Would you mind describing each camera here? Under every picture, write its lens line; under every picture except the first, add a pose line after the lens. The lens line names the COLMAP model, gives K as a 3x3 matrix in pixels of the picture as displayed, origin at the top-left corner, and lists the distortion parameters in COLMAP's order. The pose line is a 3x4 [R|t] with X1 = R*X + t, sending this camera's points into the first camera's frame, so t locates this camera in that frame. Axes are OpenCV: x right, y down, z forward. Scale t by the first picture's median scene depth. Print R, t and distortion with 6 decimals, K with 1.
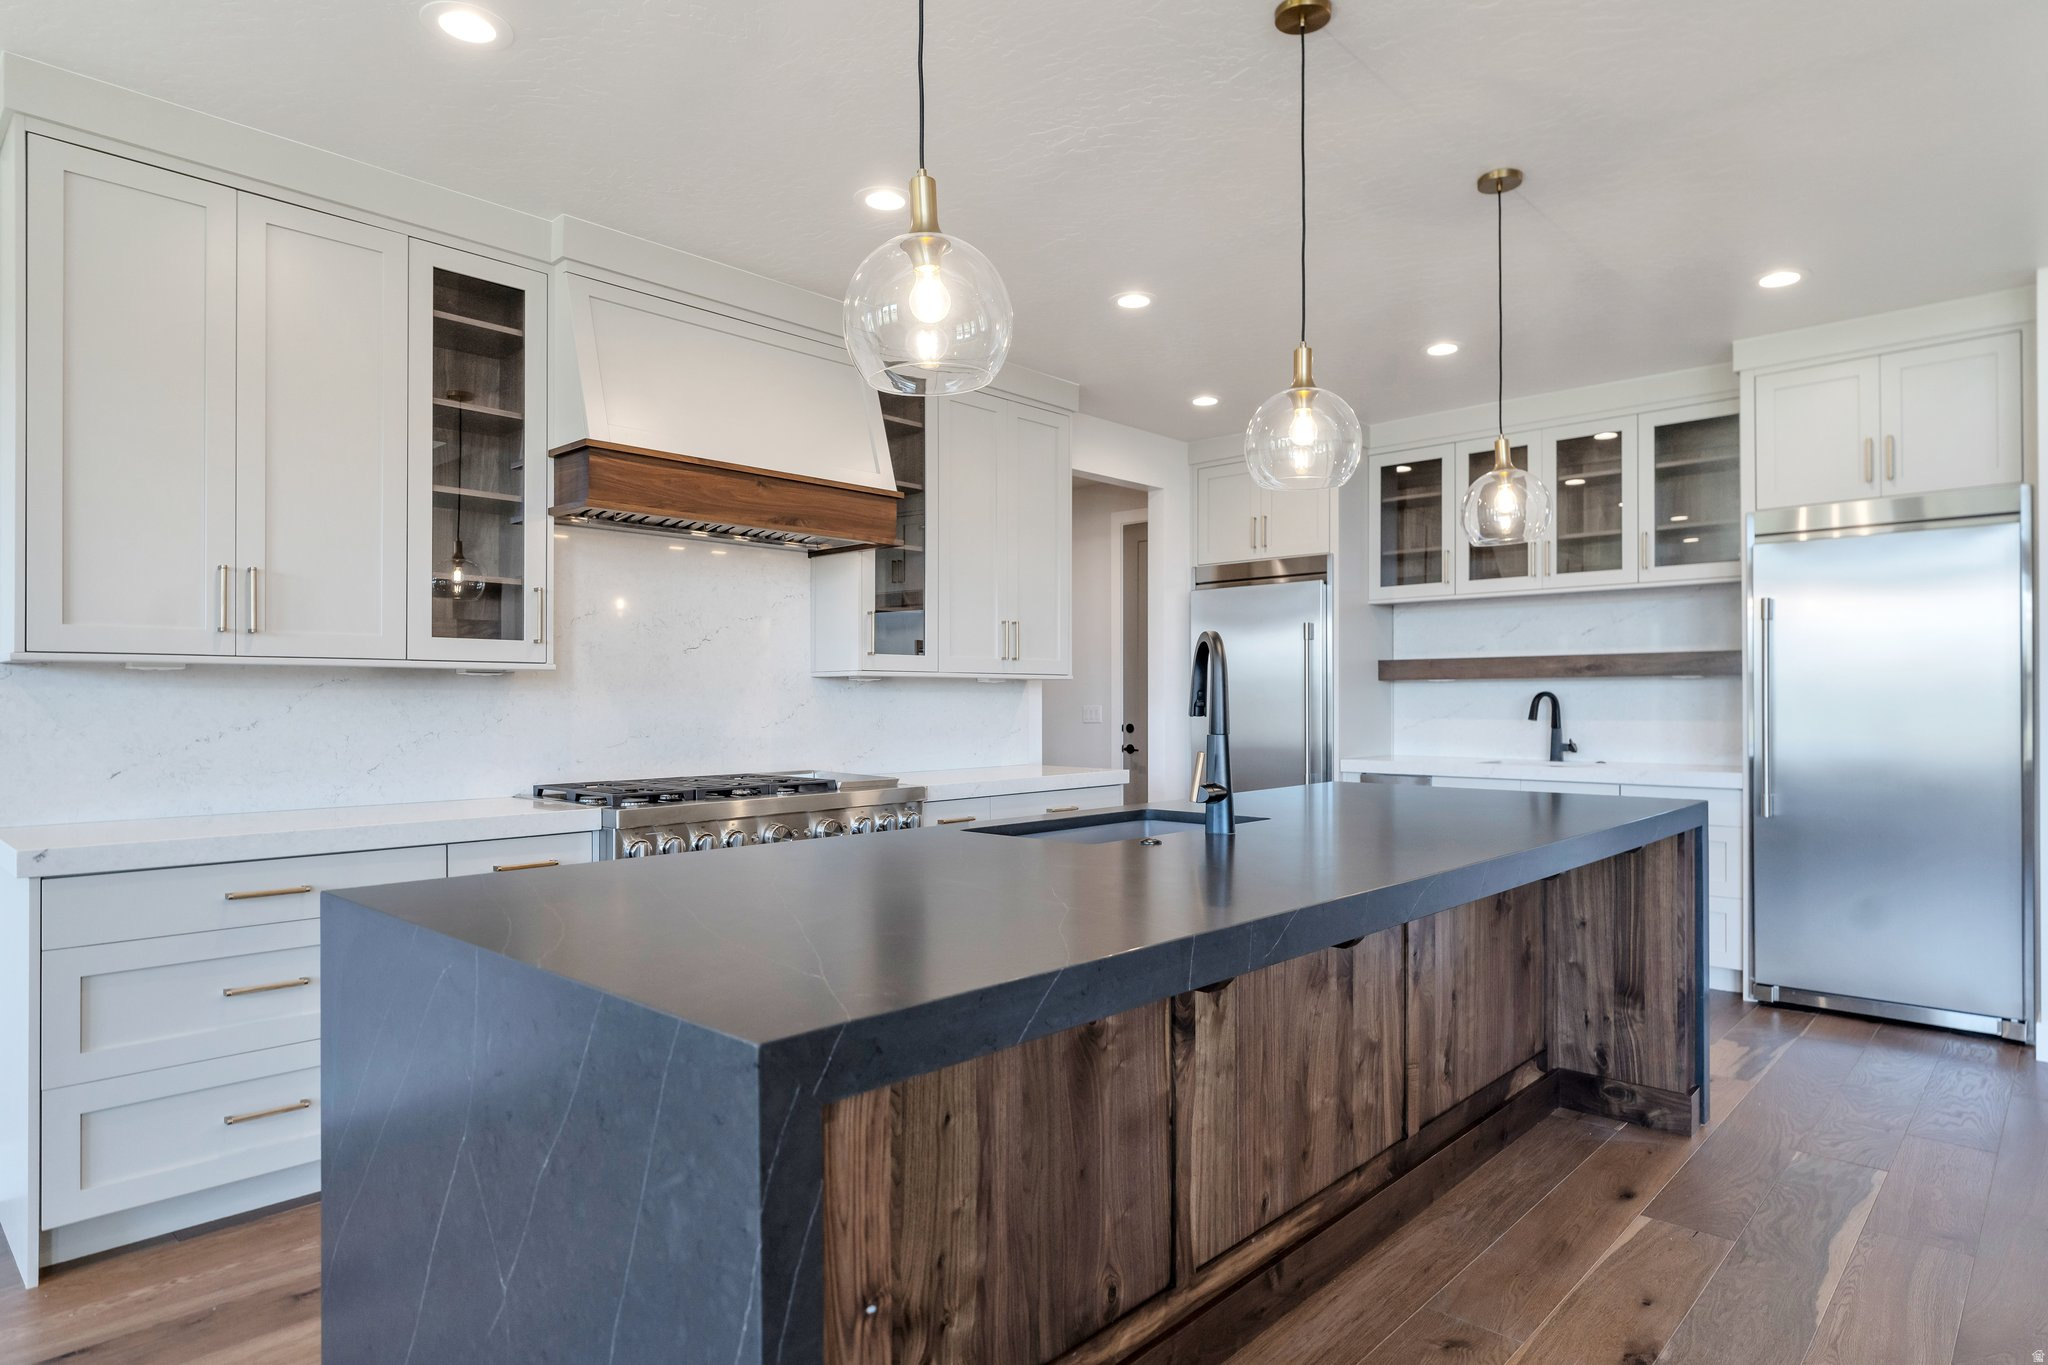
lens RADIAL K [[1102.3, 0, 961.4], [0, 1102.3, 687.6], [0, 0, 1]] dist [-0.000880, -0.000016]
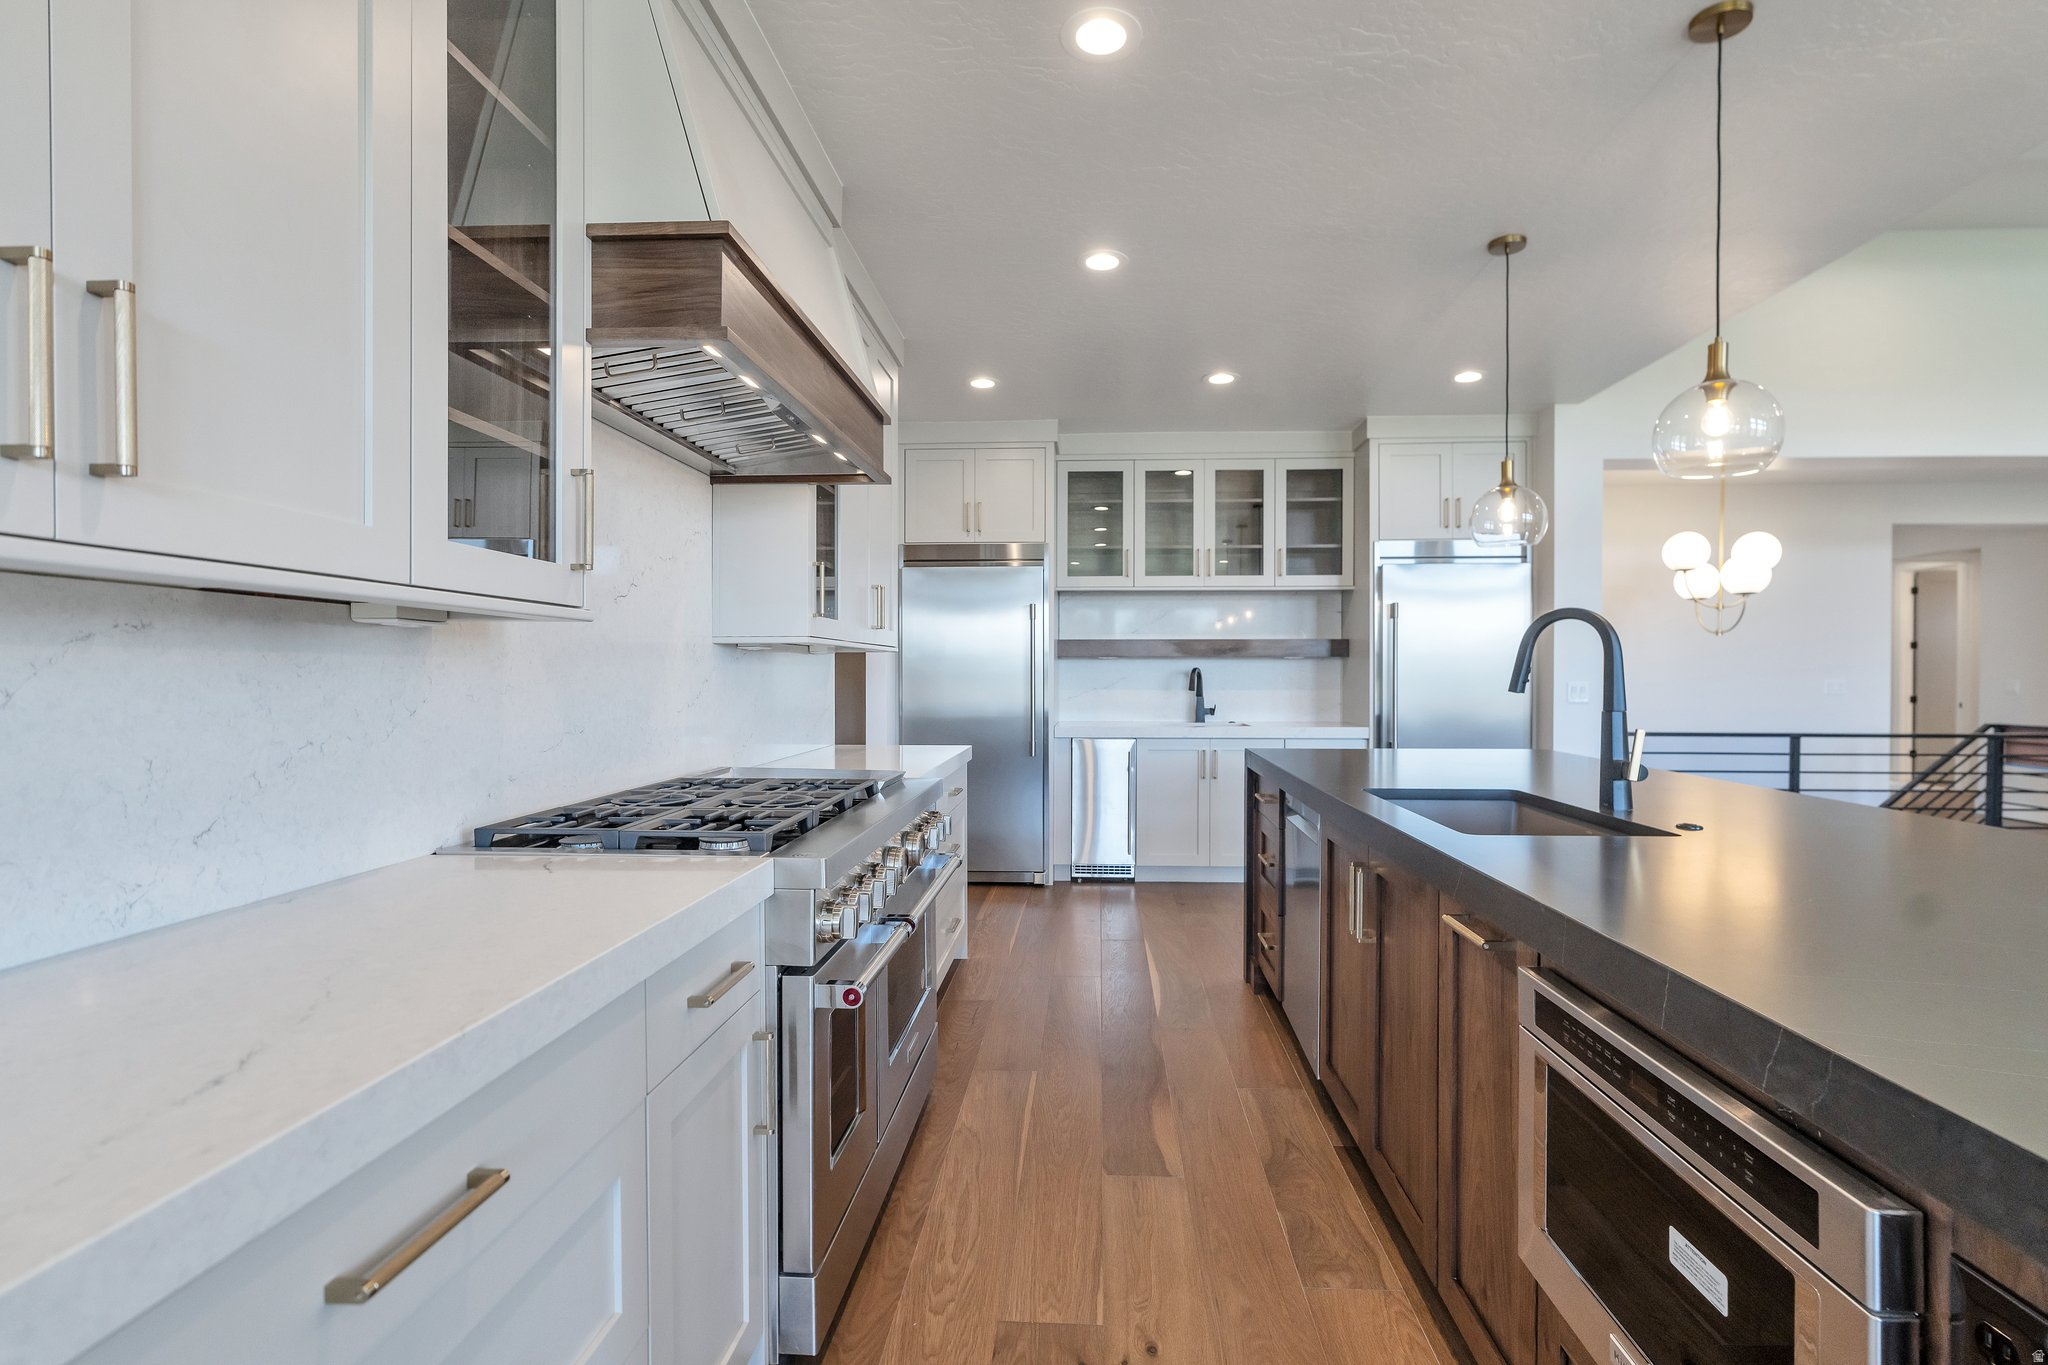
lens RADIAL K [[940.6, 0, 1011.2], [0, 940.6, 680.6], [0, 0, 1]] dist [-0.001684, -0.000166]
pose [[0.759294, -0.002402, 0.650743, -0.356035], [-0.009114, 0.999856, 0.014325, 0.005050], [-0.650684, -0.016807, 0.759163, 0.337254]]
